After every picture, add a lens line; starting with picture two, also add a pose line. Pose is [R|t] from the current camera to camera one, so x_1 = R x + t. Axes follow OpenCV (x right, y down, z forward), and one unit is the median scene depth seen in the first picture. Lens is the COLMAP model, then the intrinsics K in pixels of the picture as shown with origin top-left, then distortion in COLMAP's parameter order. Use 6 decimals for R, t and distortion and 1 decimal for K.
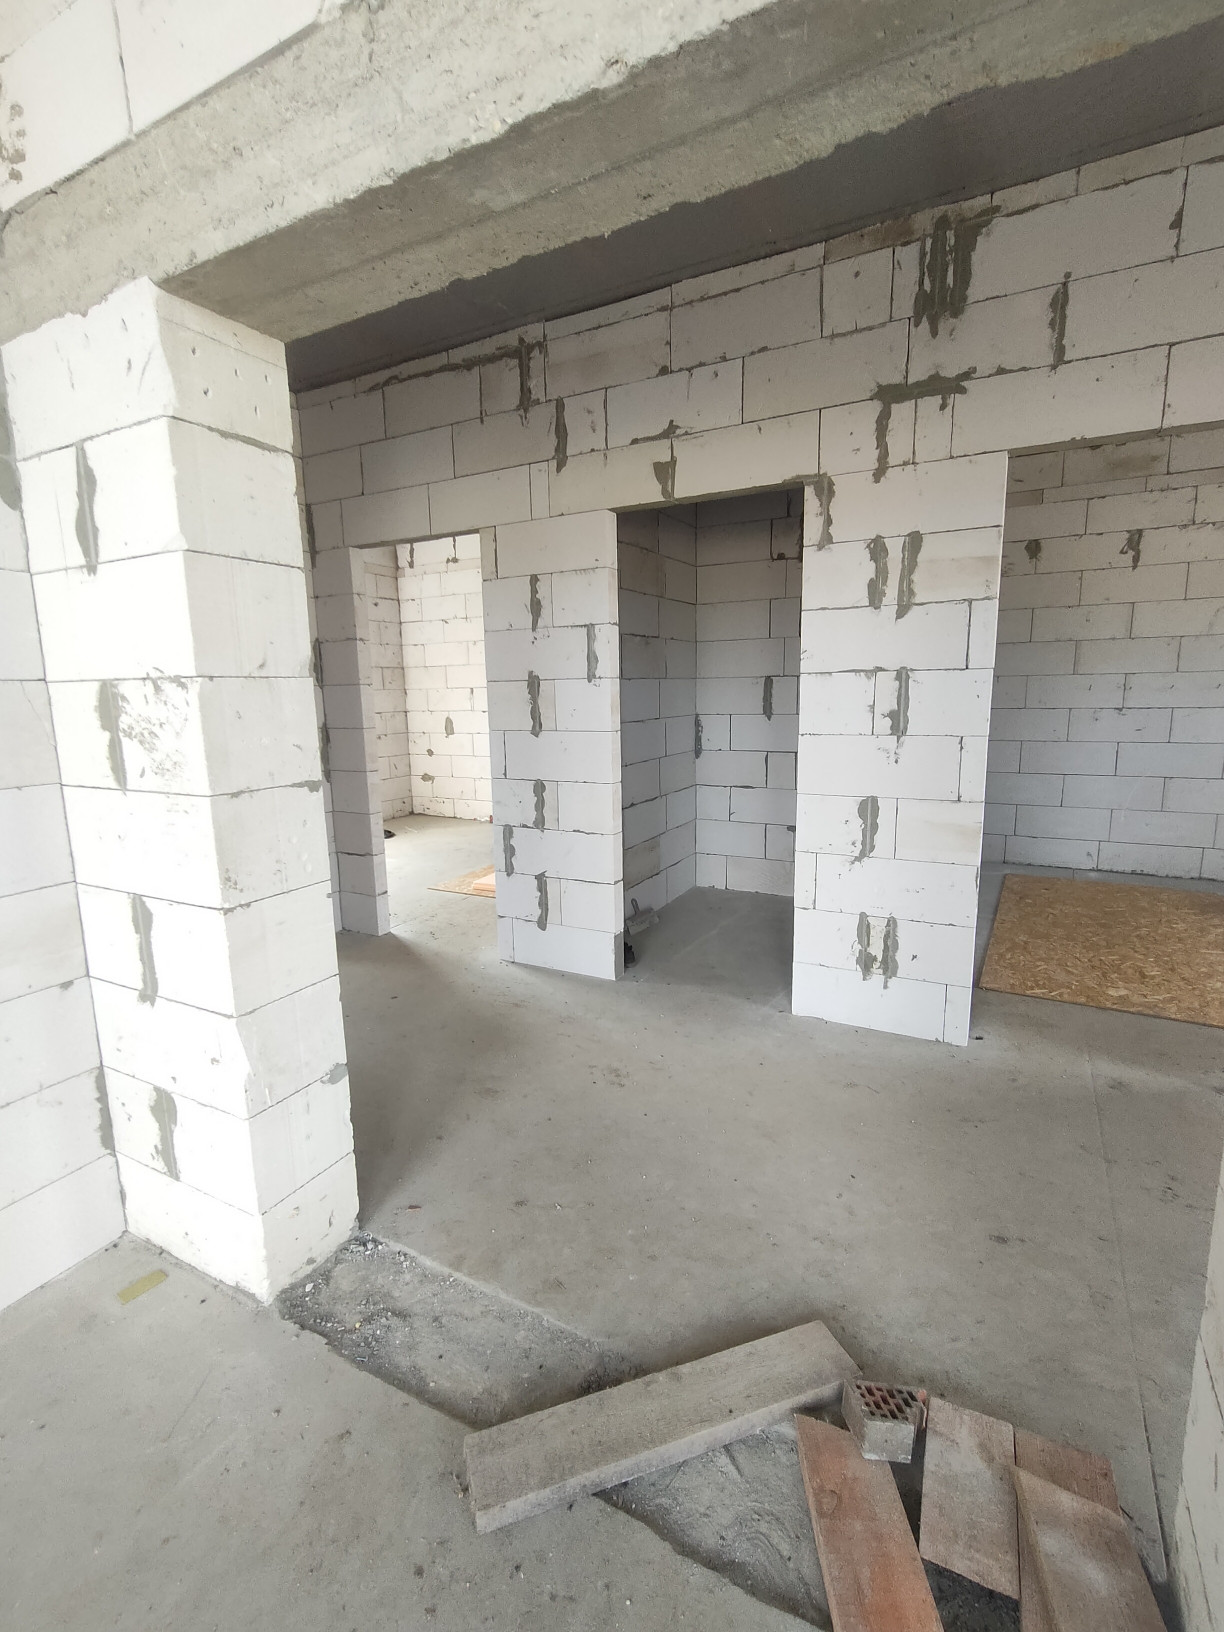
lens RADIAL K [[751.2, 0, 610.6], [0, 751.2, 822.8], [0, 0, 1]] dist [0.001033, -0.000186]
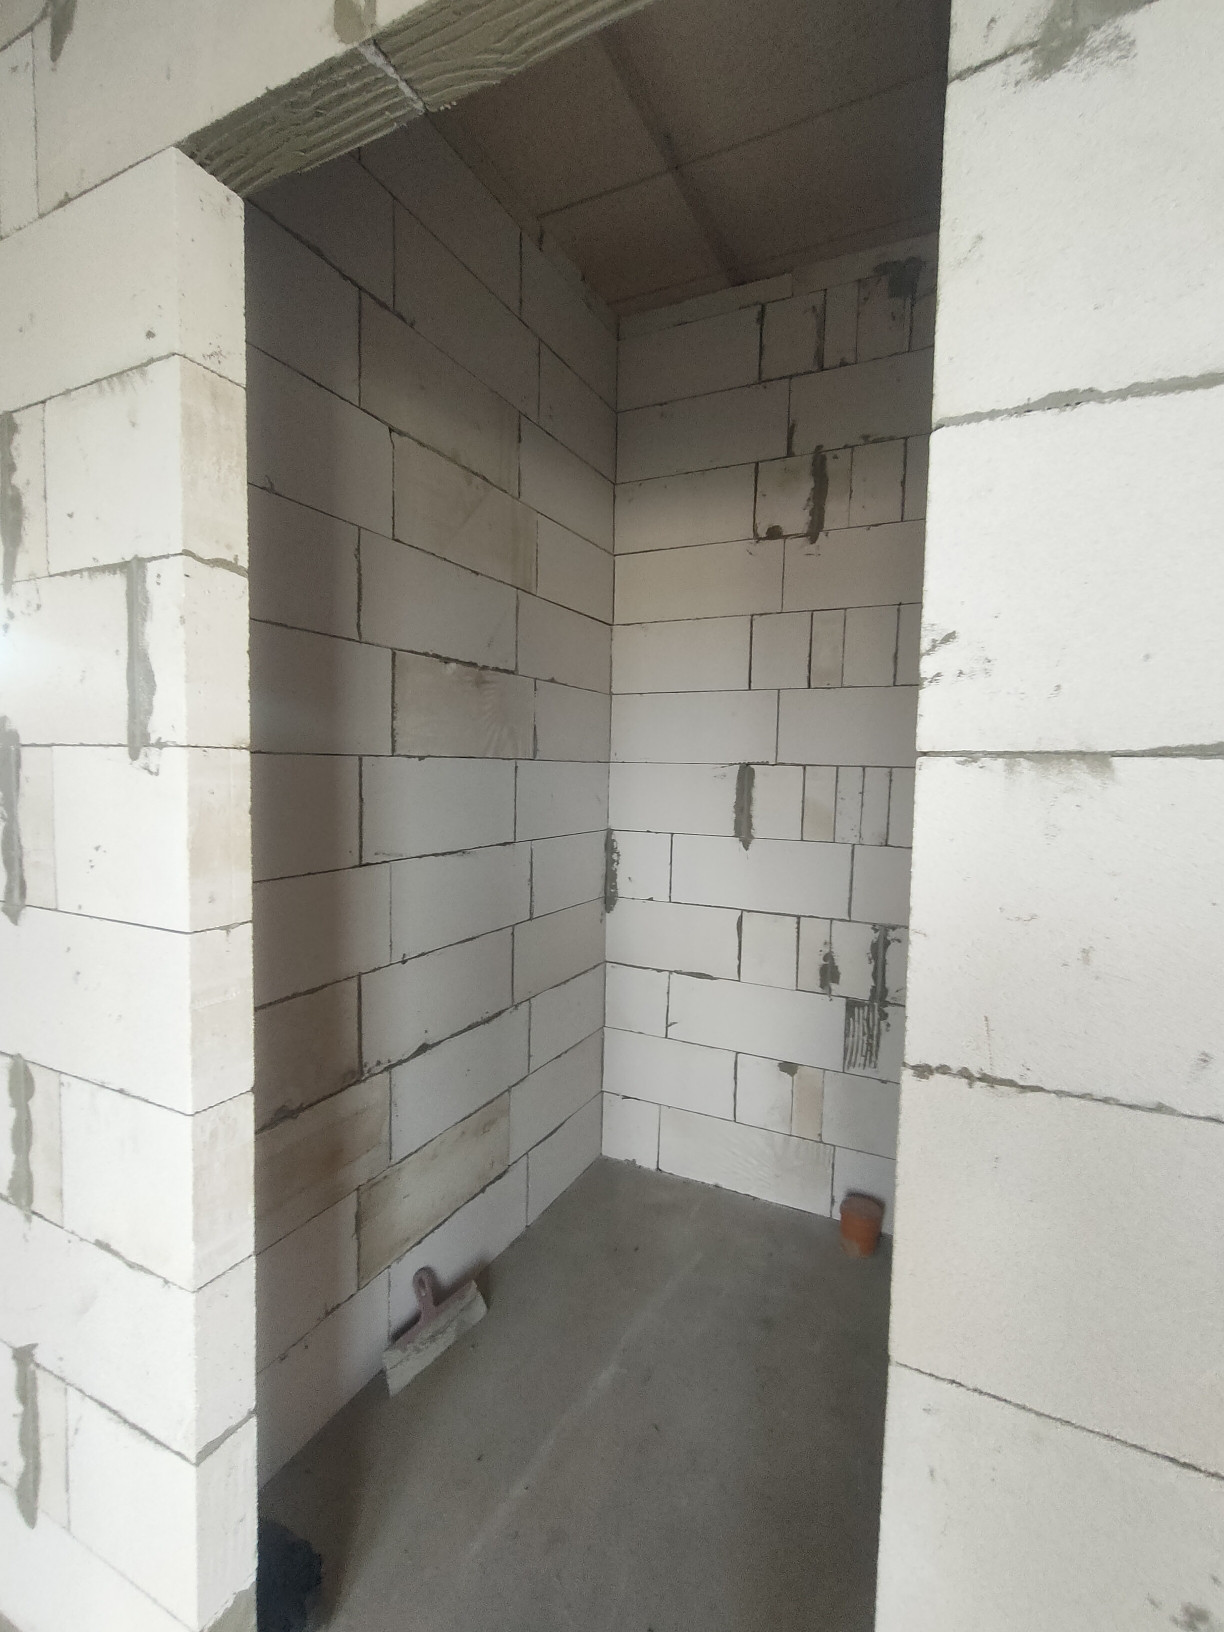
lens RADIAL K [[751.2, 0, 609.4], [0, 751.2, 816.9], [0, 0, 1]] dist [0.001033, -0.000186]
pose [[0.998845, 0.038789, 0.028342, 0.133147], [-0.035317, 0.992837, -0.114133, -0.124554], [-0.032566, 0.113001, 0.993061, 0.638008]]
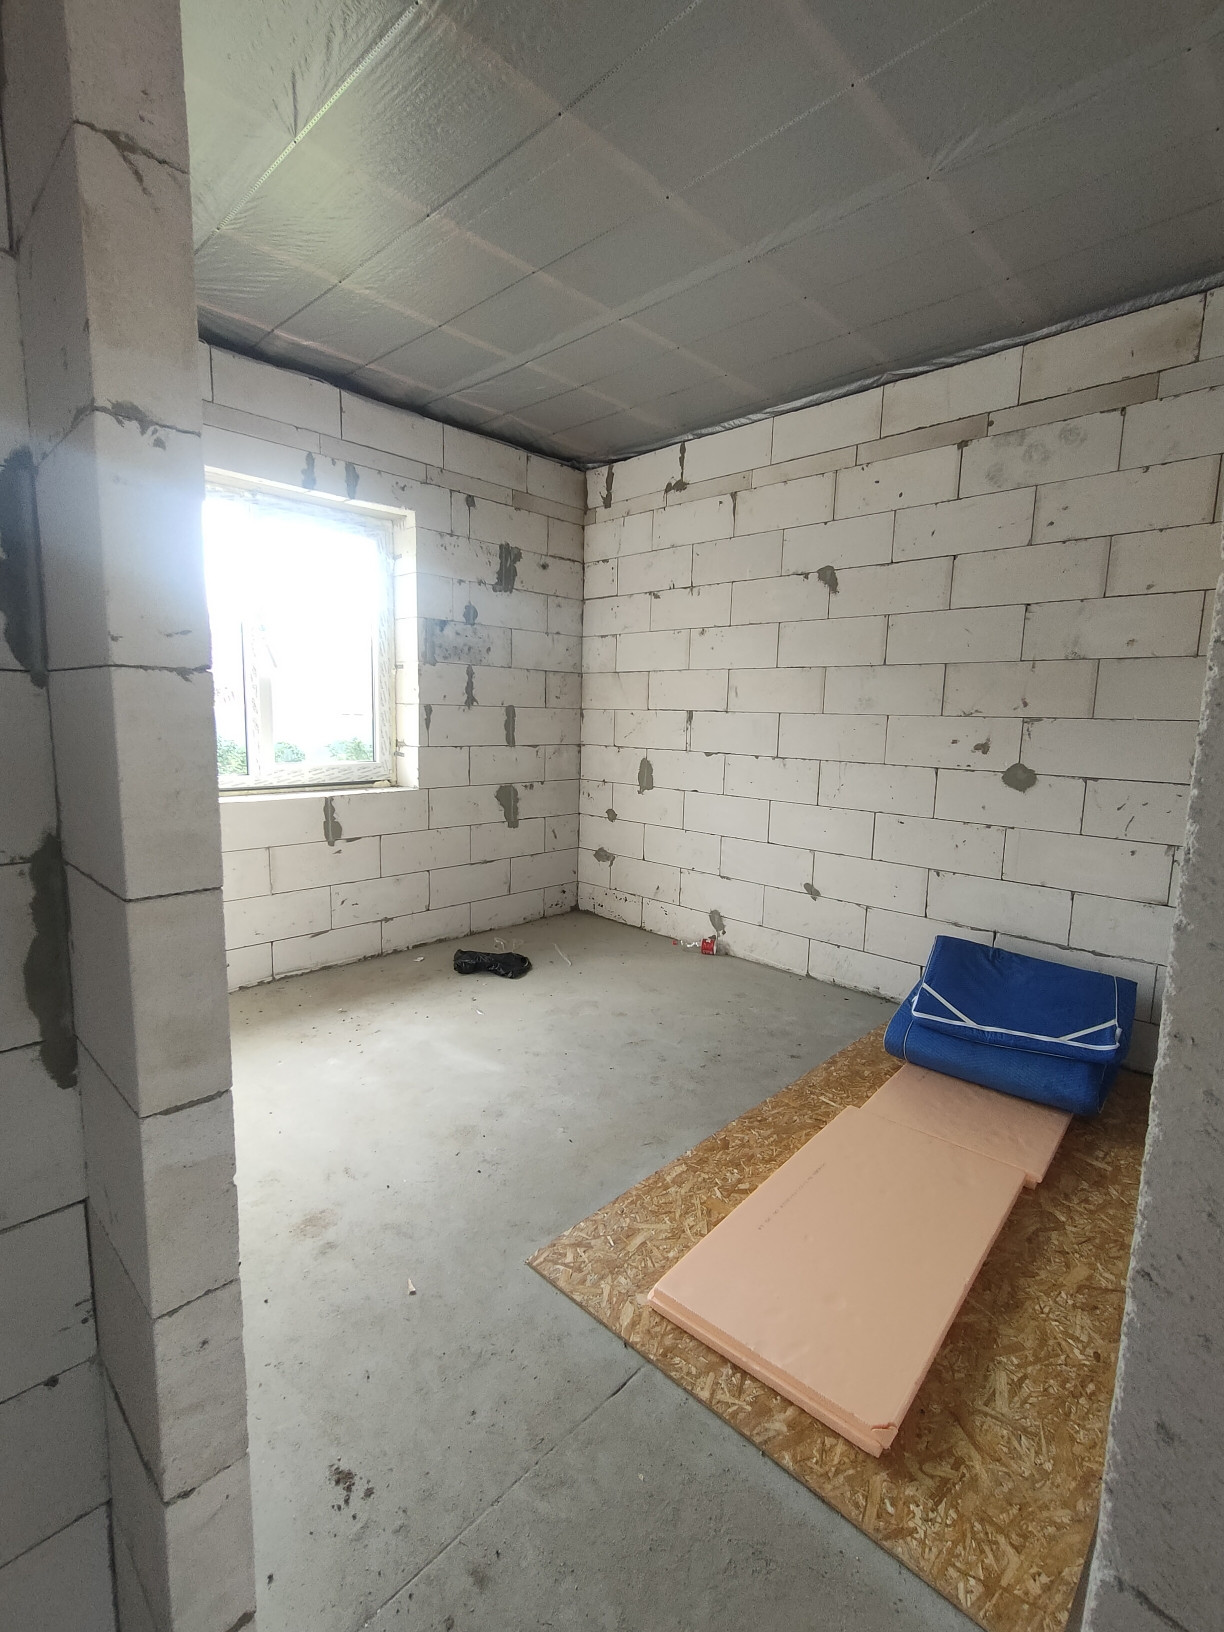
lens RADIAL K [[751.2, 0, 610.4], [0, 751.2, 815.4], [0, 0, 1]] dist [0.001033, -0.000186]
pose [[0.961276, 0.078744, -0.264099, -0.085008], [-0.089186, 0.995628, -0.027766, -0.078420], [0.260758, 0.050245, 0.964096, 0.432860]]
